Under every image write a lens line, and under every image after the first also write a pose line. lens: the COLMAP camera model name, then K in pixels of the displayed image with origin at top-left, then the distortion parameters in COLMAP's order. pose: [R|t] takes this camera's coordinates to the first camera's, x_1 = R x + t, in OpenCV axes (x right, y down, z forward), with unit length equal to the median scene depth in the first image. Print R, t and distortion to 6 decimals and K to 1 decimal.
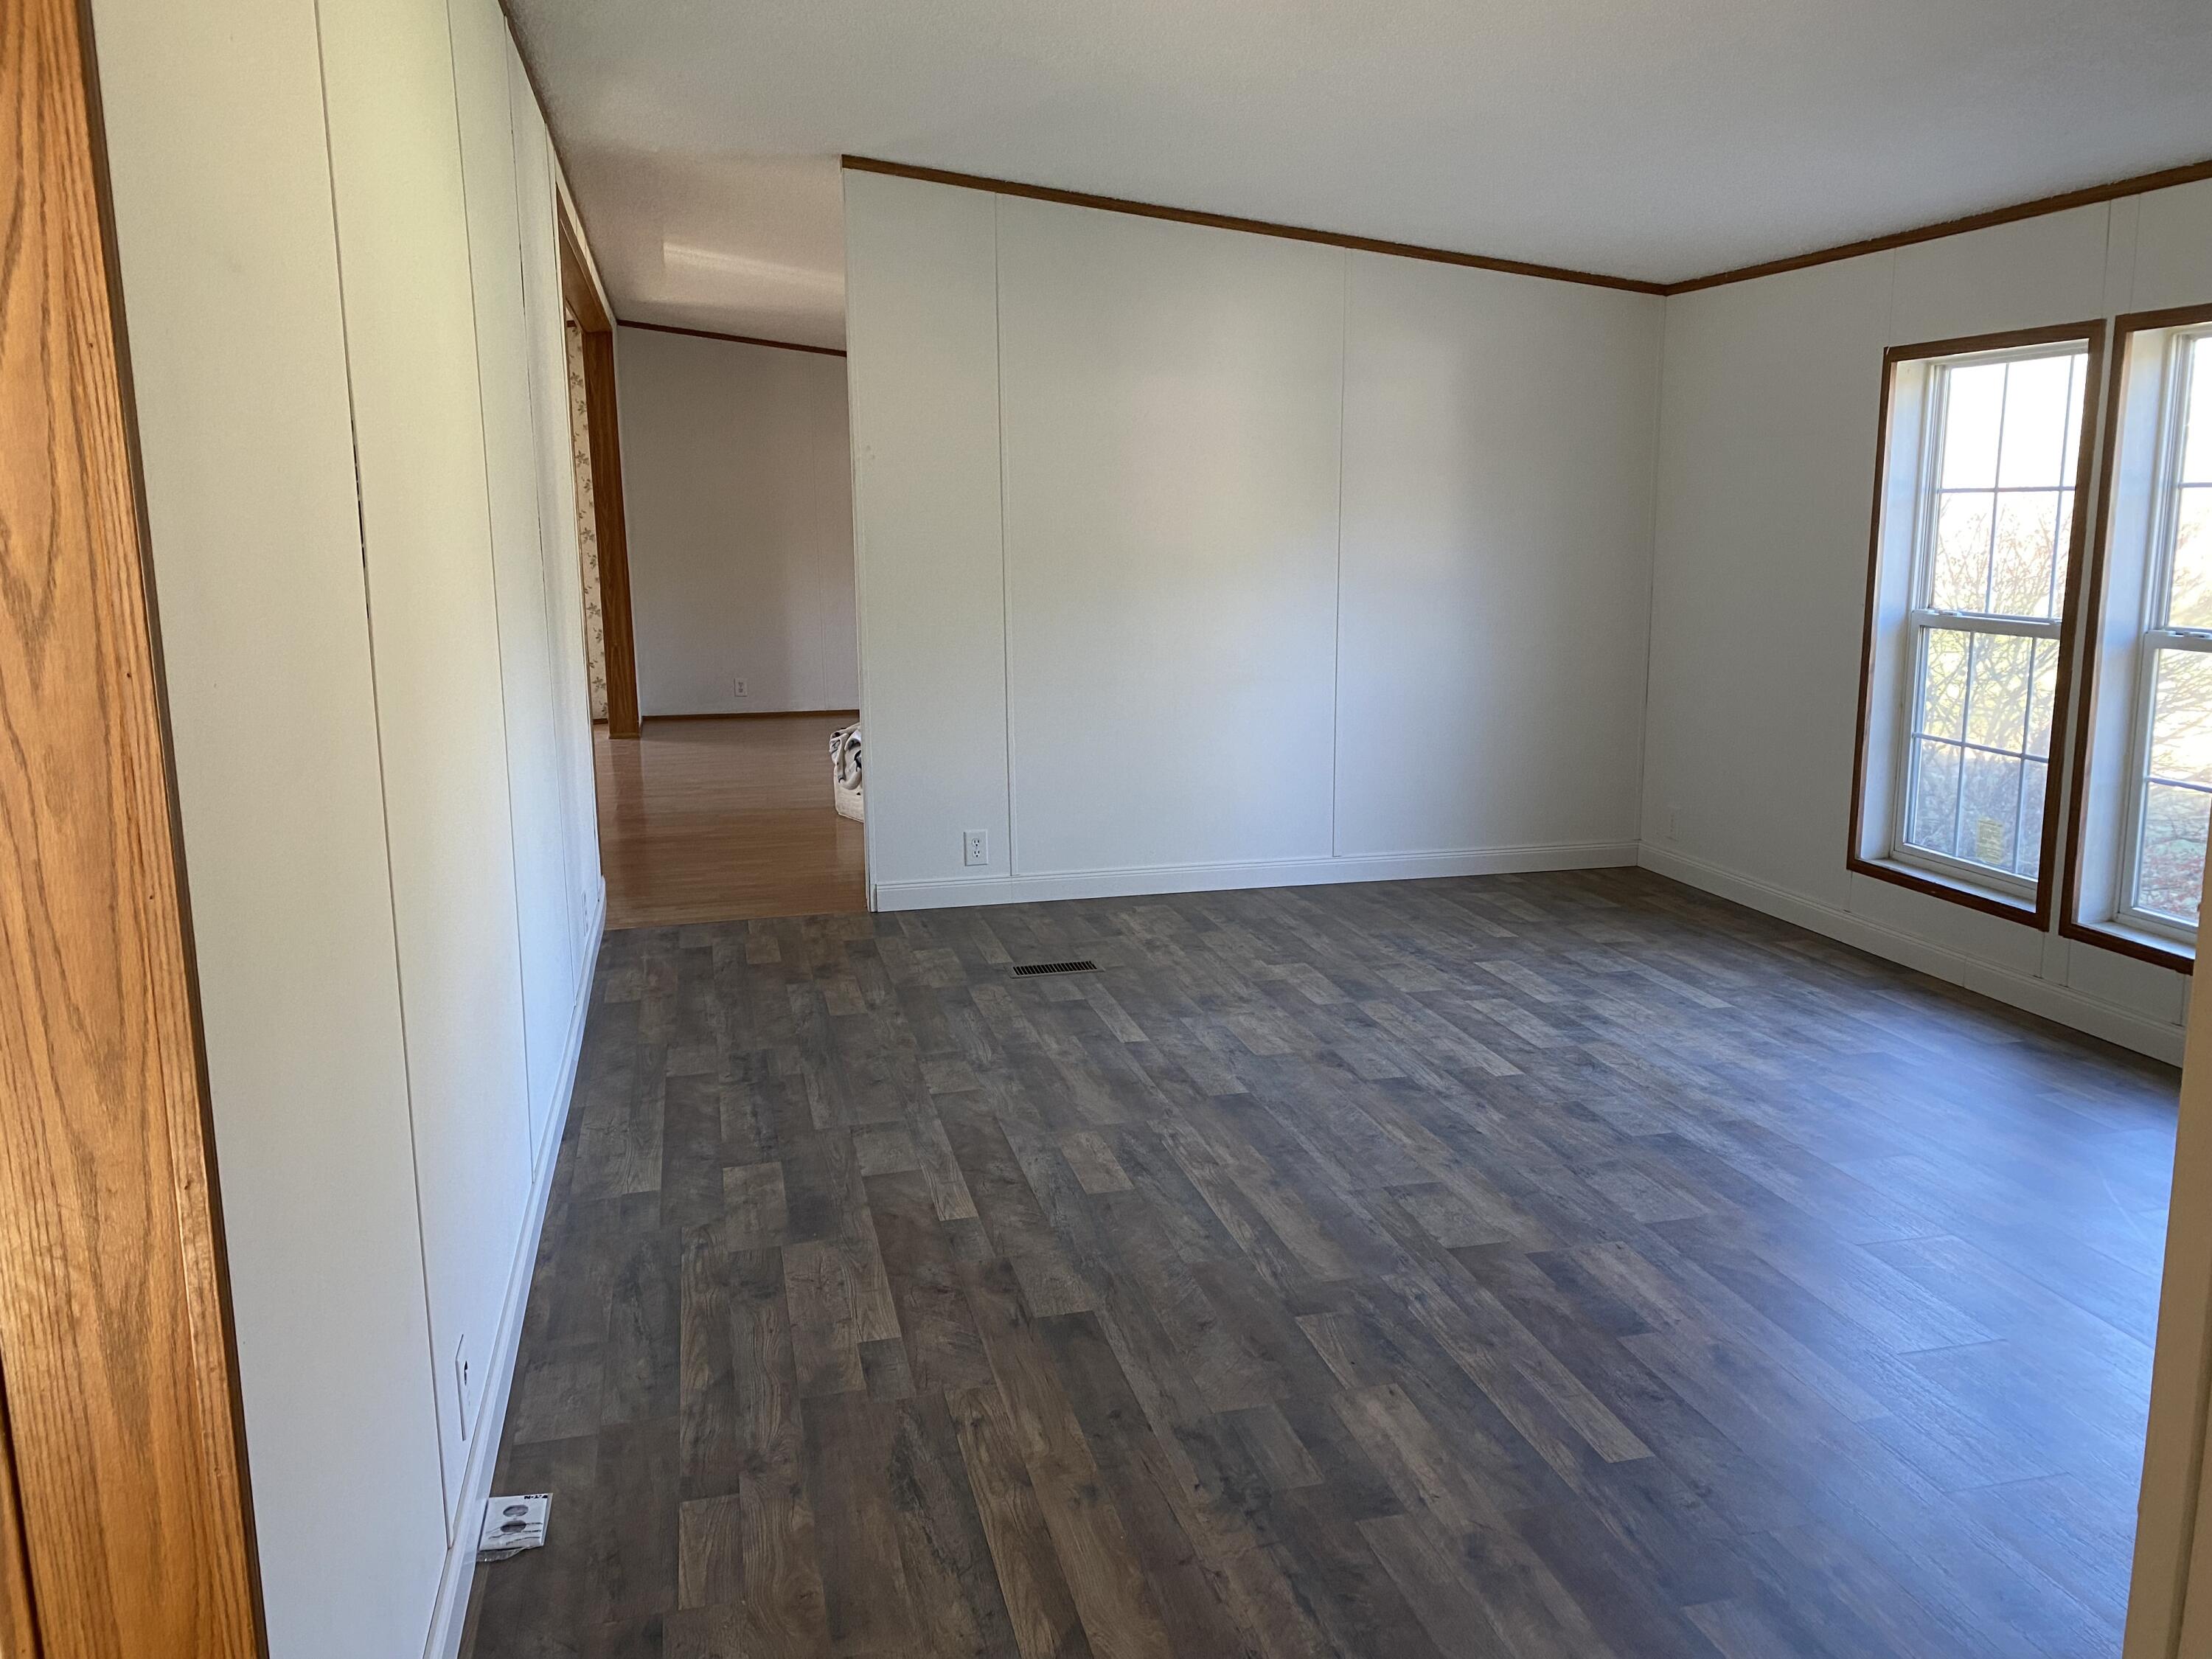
lens RADIAL K [[1696.4, 0, 1106.0], [0, 1696.4, 829.5], [0, 0, 1]] dist [0.192298, -0.462203]
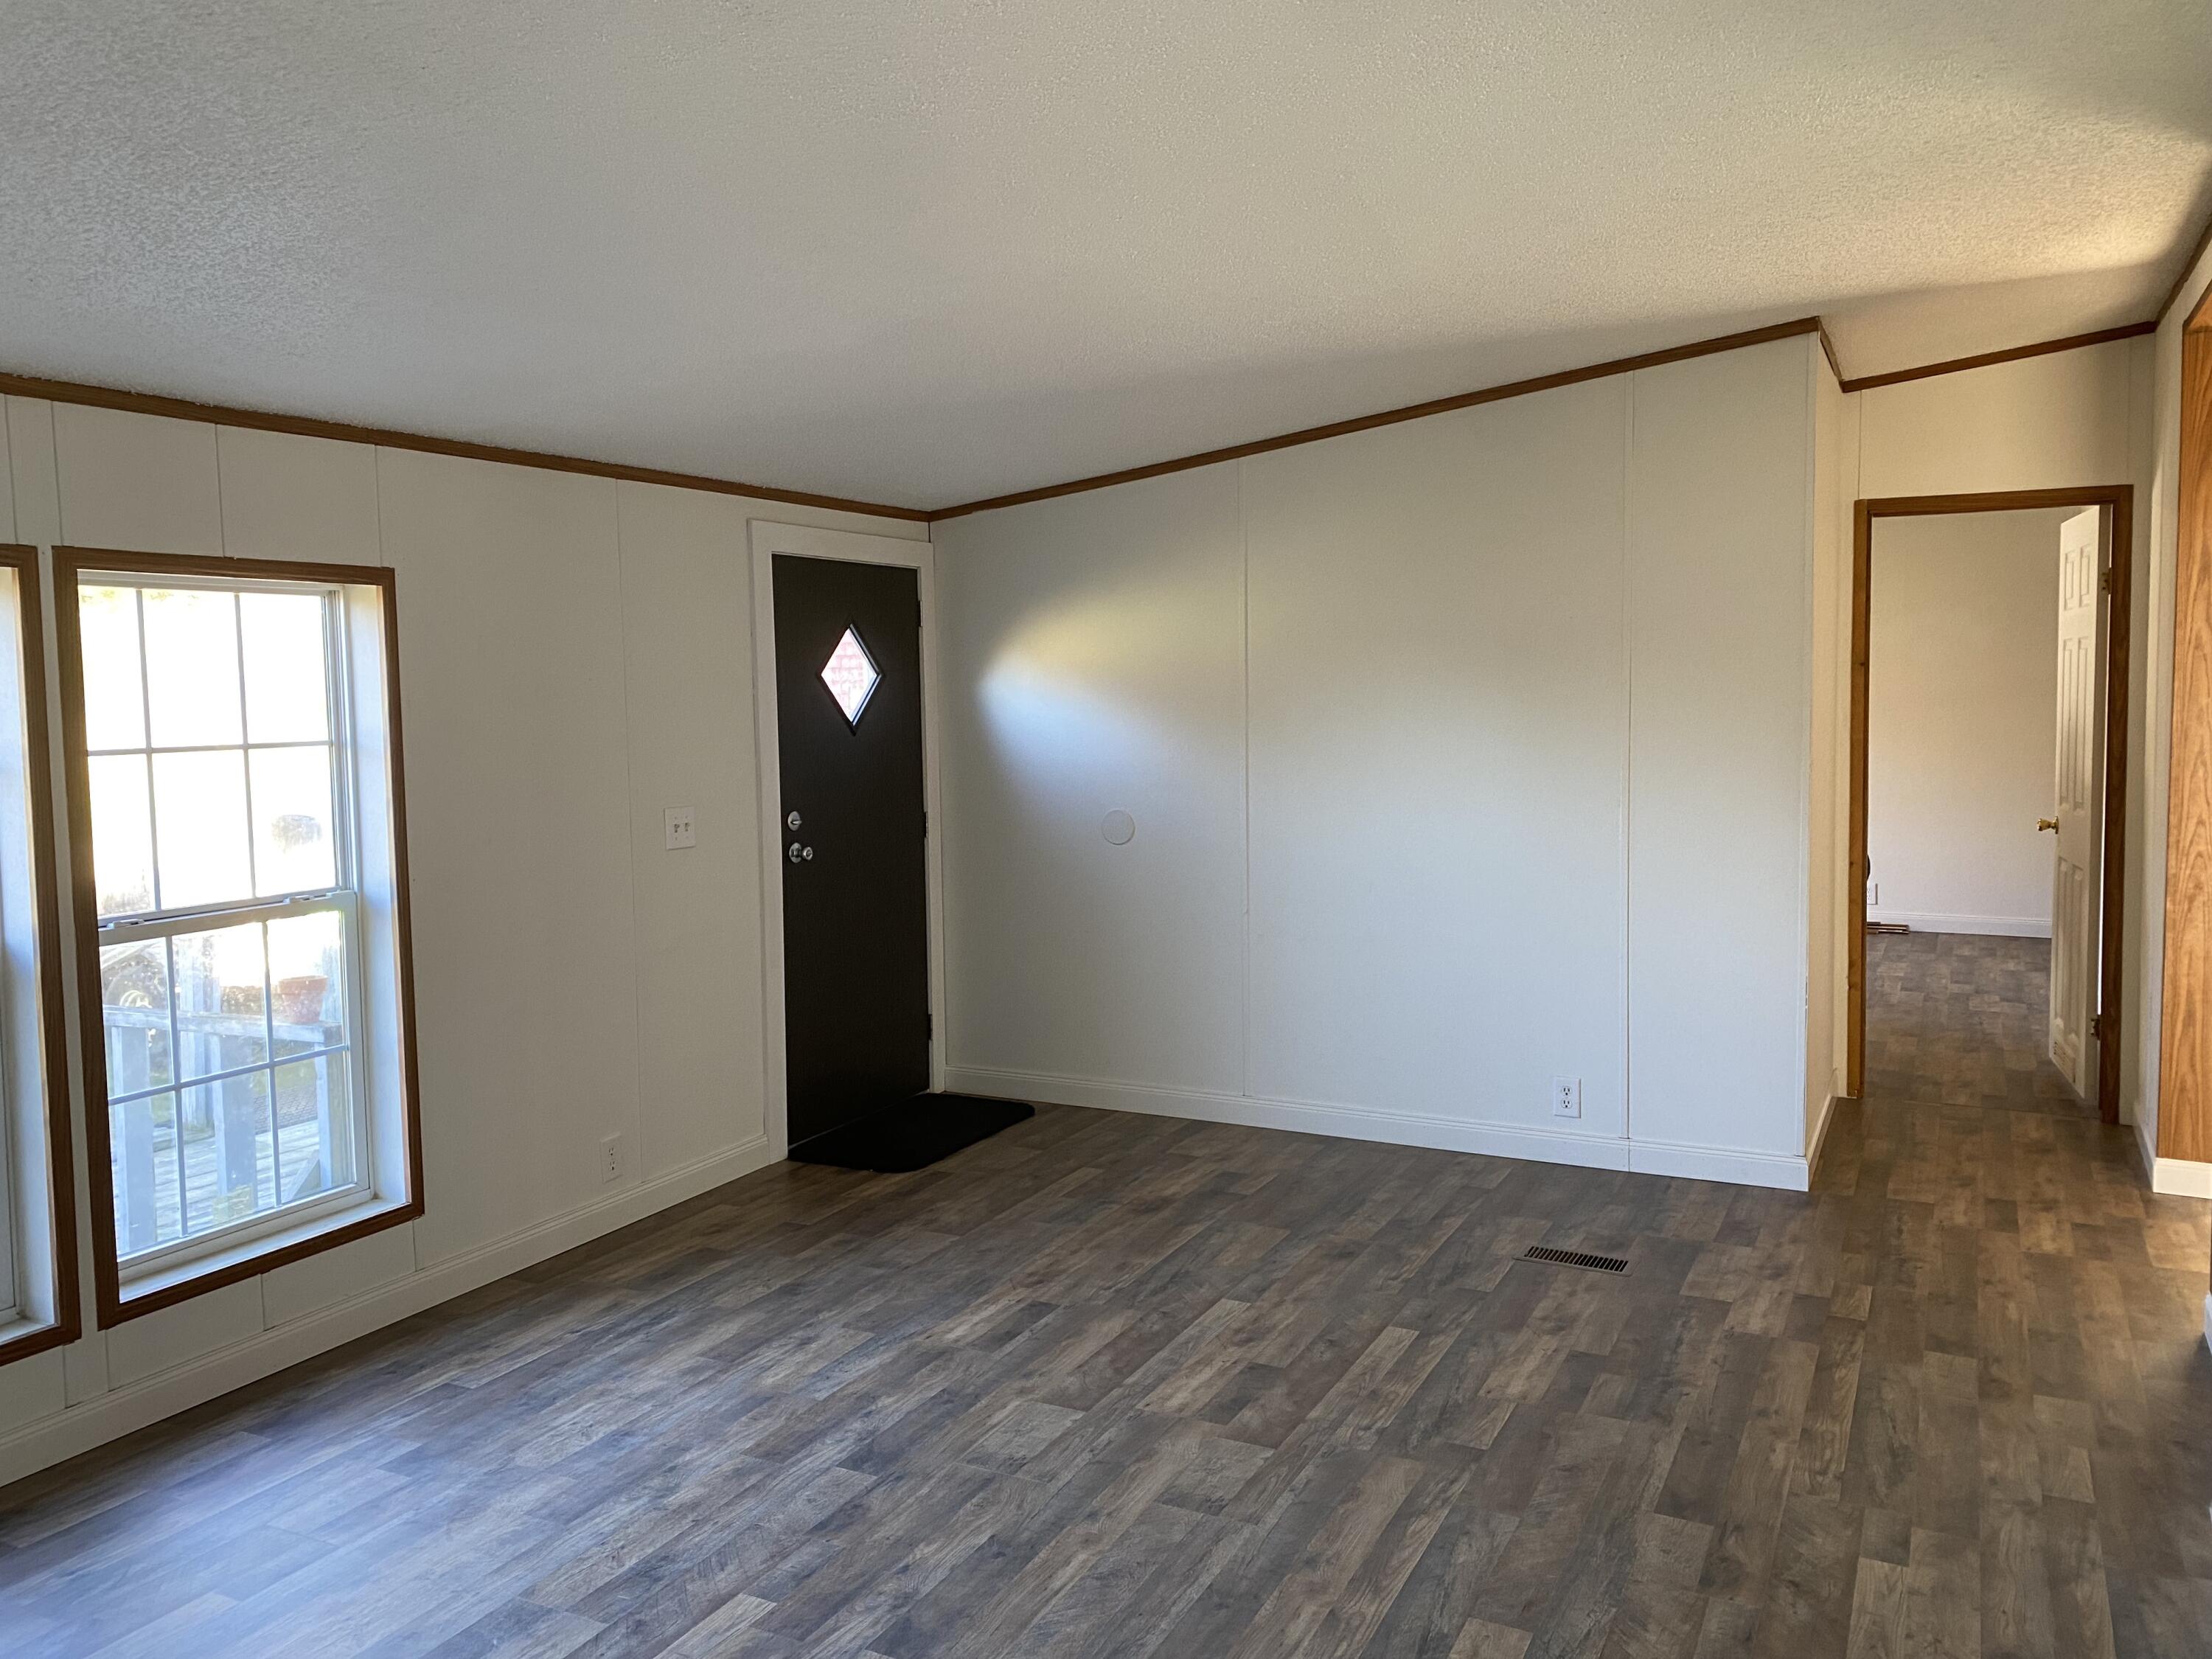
lens RADIAL K [[1741.9, 0, 1106.0], [0, 1741.9, 829.5], [0, 0, 1]] dist [0.029612, -0.005230]
pose [[-0.766738, -0.028081, 0.641346, -0.380617], [0.144045, 0.966042, 0.214506, -0.349671], [-0.625591, 0.256853, -0.736656, 1.714972]]
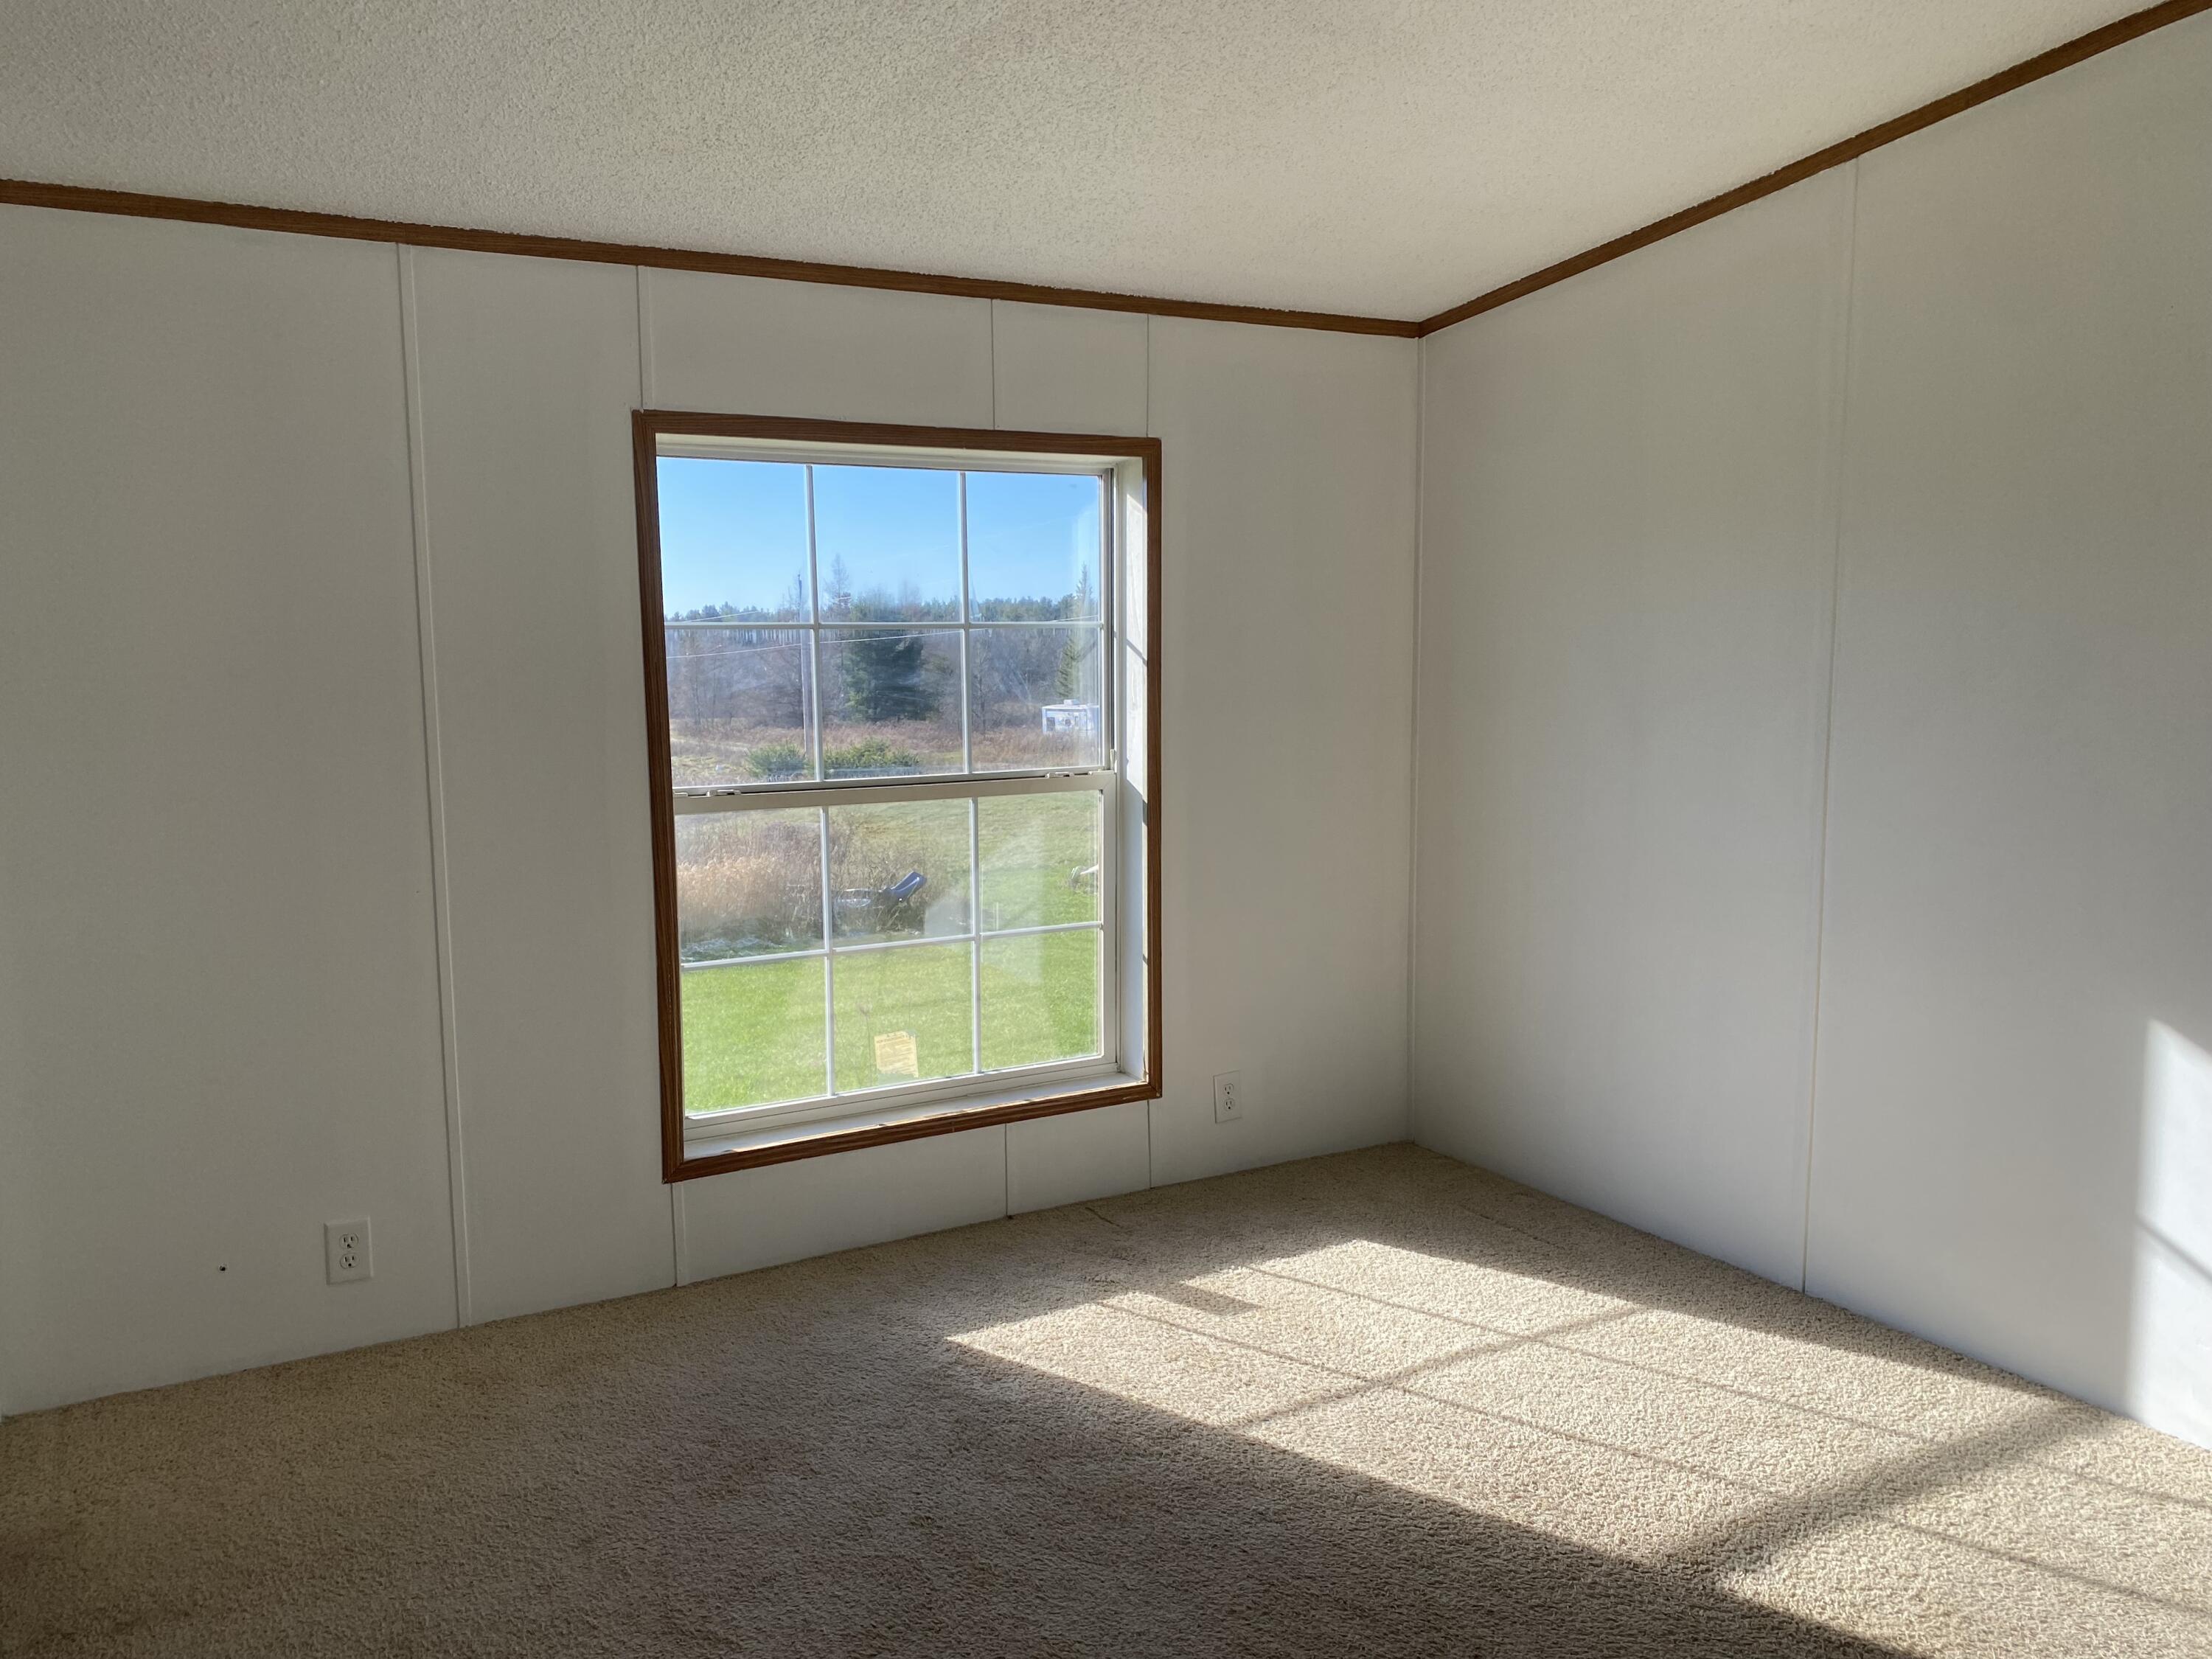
lens RADIAL K [[1696.4, 0, 1106.0], [0, 1696.4, 829.5], [0, 0, 1]] dist [0.192298, -0.462203]
pose [[-0.287522, -0.124640, 0.949629, -0.320509], [0.180966, 0.966567, 0.181655, -0.274227], [-0.940522, 0.224081, -0.255354, 1.335779]]
